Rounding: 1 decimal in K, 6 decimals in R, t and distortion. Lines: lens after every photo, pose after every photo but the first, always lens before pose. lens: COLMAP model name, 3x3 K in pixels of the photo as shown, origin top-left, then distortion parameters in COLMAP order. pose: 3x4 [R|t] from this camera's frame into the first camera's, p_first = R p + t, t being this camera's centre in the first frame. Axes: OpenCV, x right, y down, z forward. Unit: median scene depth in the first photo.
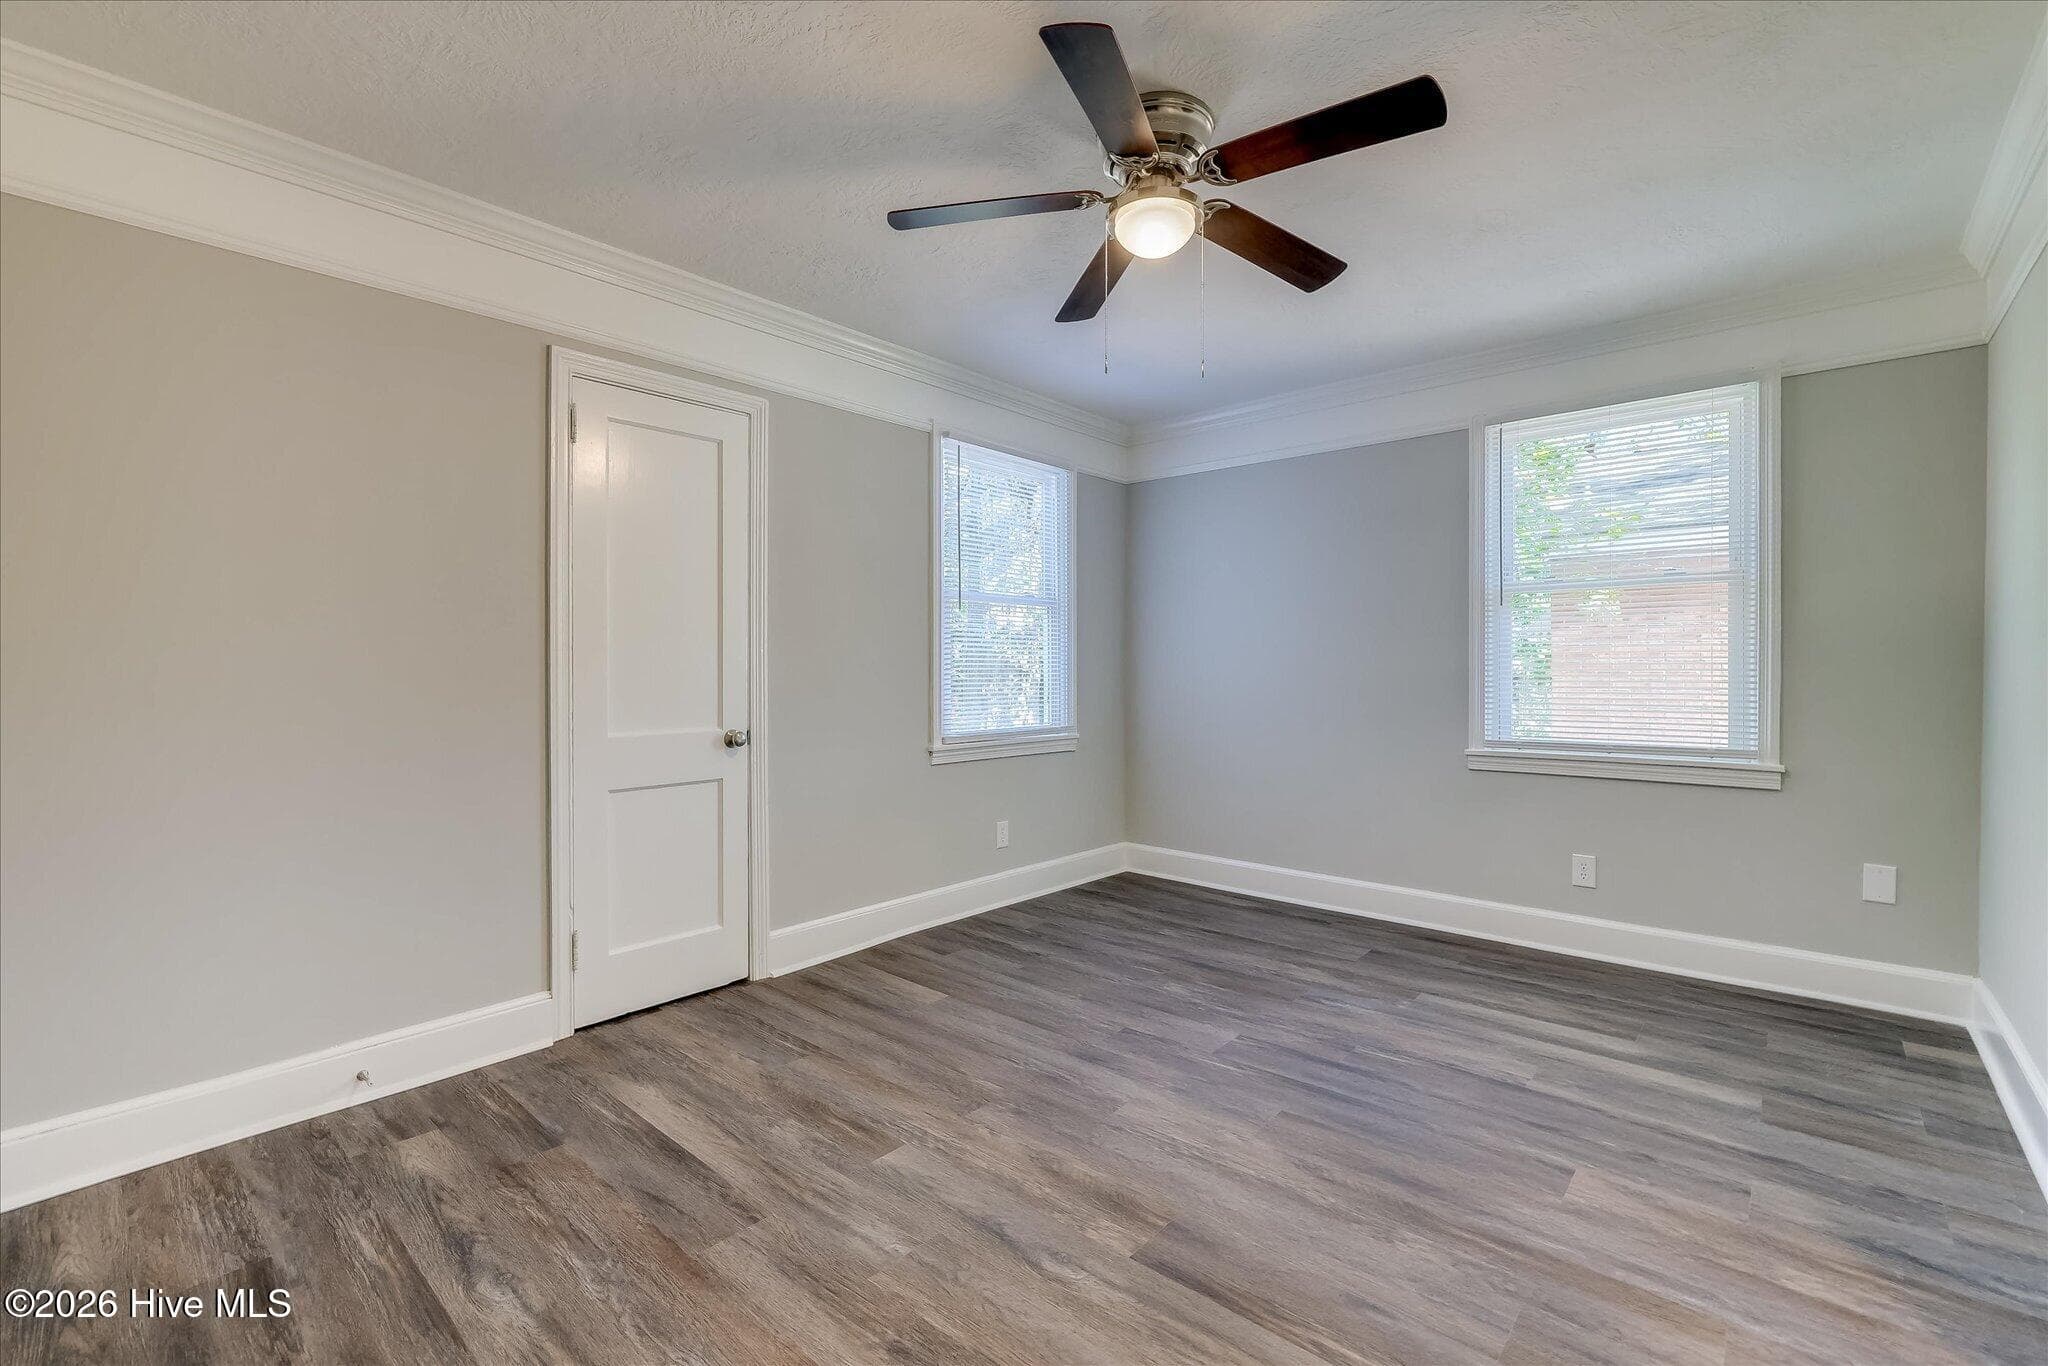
lens RADIAL K [[885.7, 0, 1021.3], [0, 885.7, 670.9], [0, 0, 1]] dist [-0.003775, -0.000279]
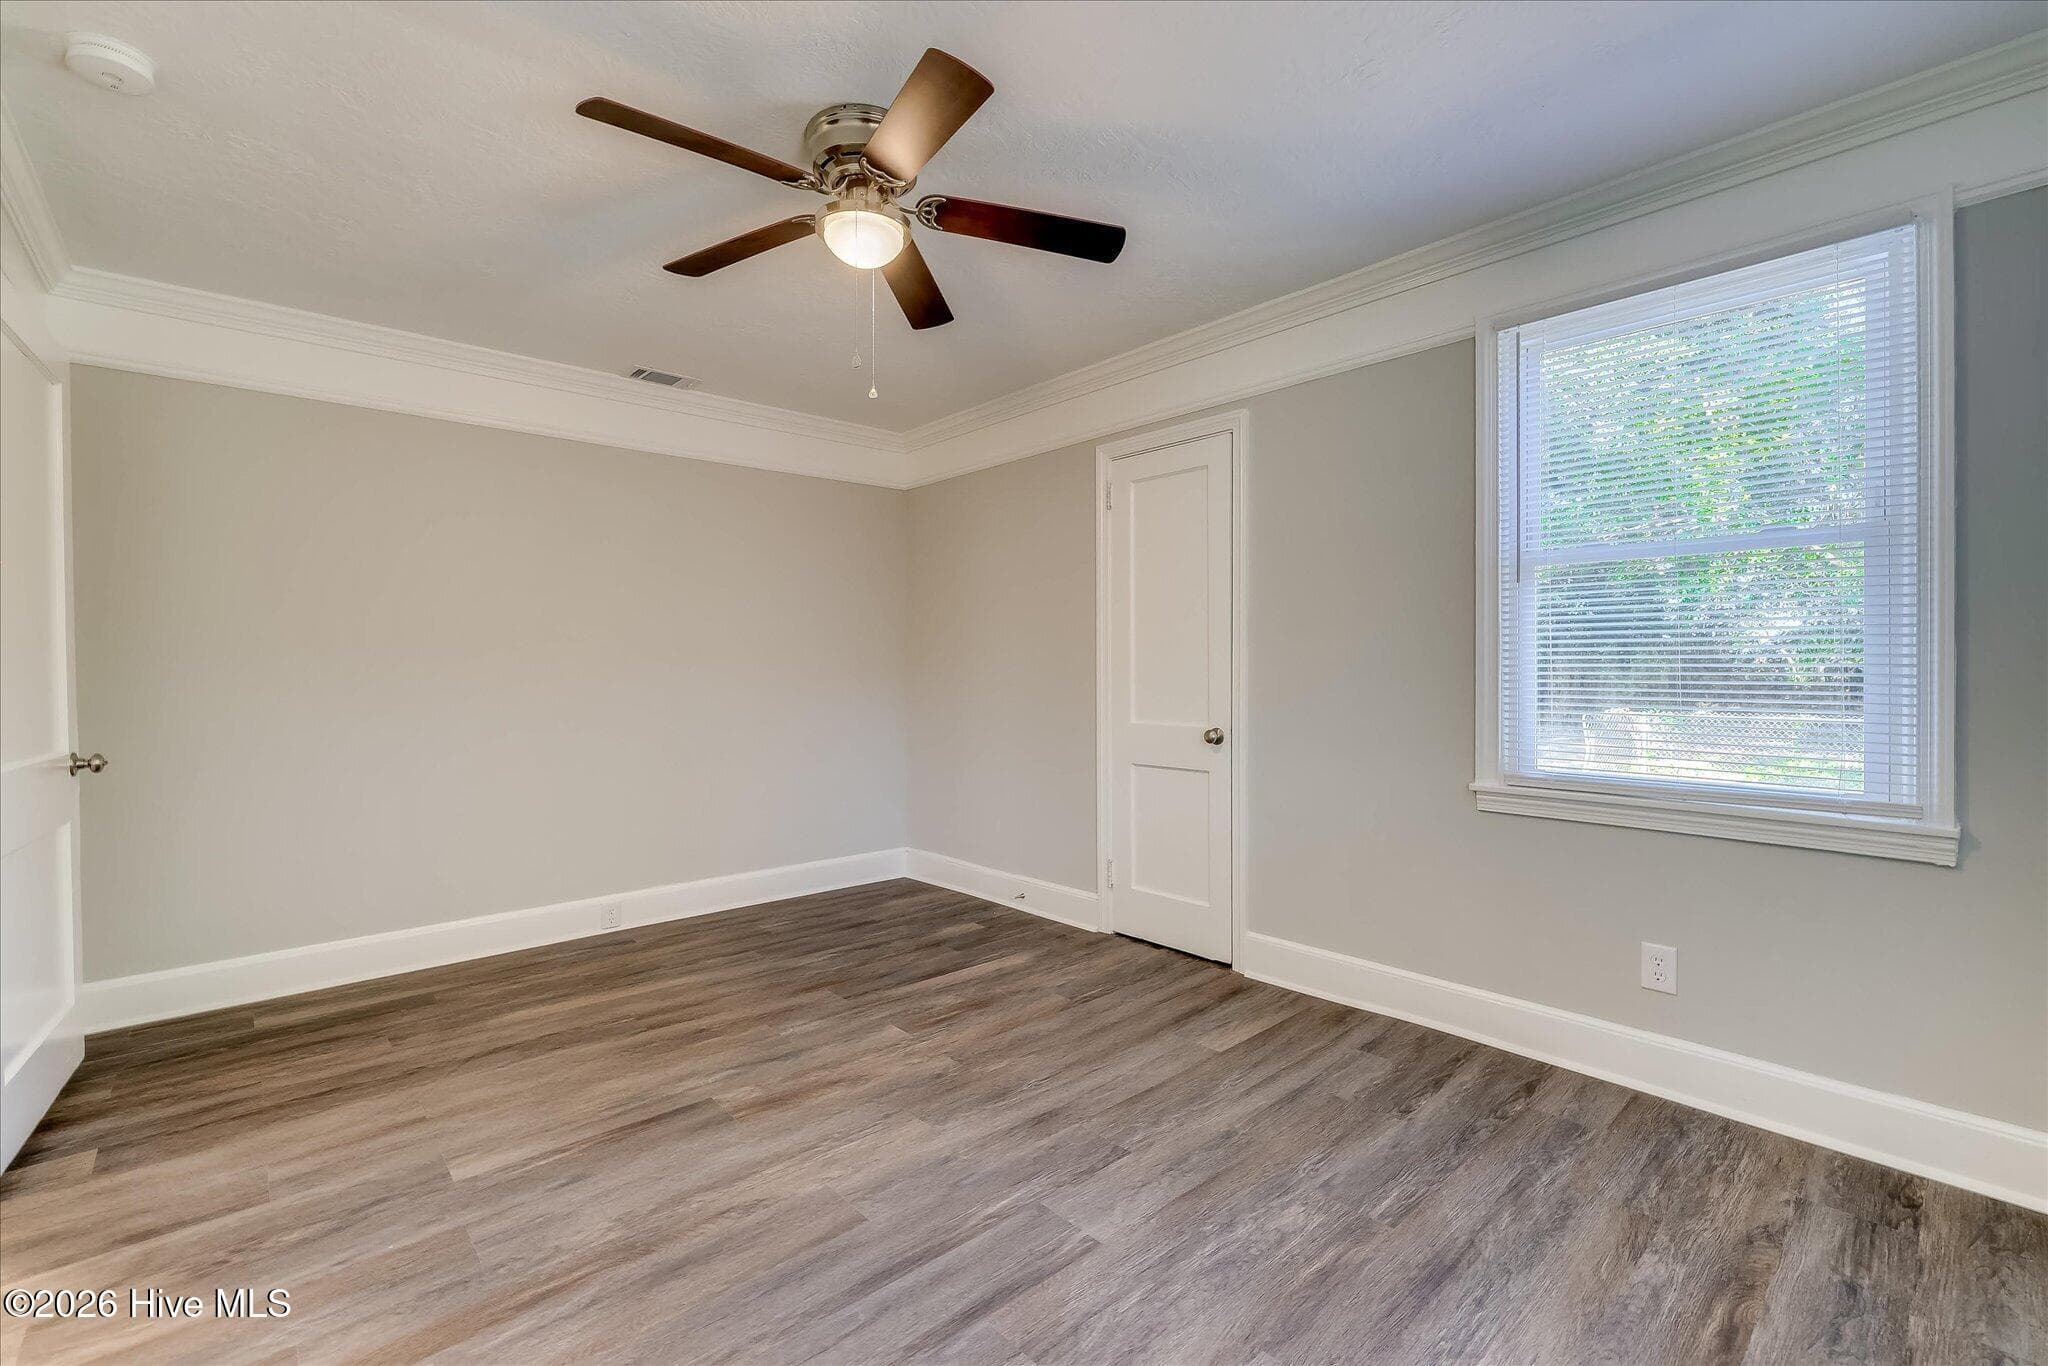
lens RADIAL K [[885.7, 0, 1021.3], [0, 885.7, 670.9], [0, 0, 1]] dist [-0.003775, -0.000279]
pose [[-0.114041, 0.004137, -0.993467, 1.036106], [-0.003160, 0.999985, 0.004527, -0.010205], [0.993471, 0.003656, -0.114026, 1.177782]]
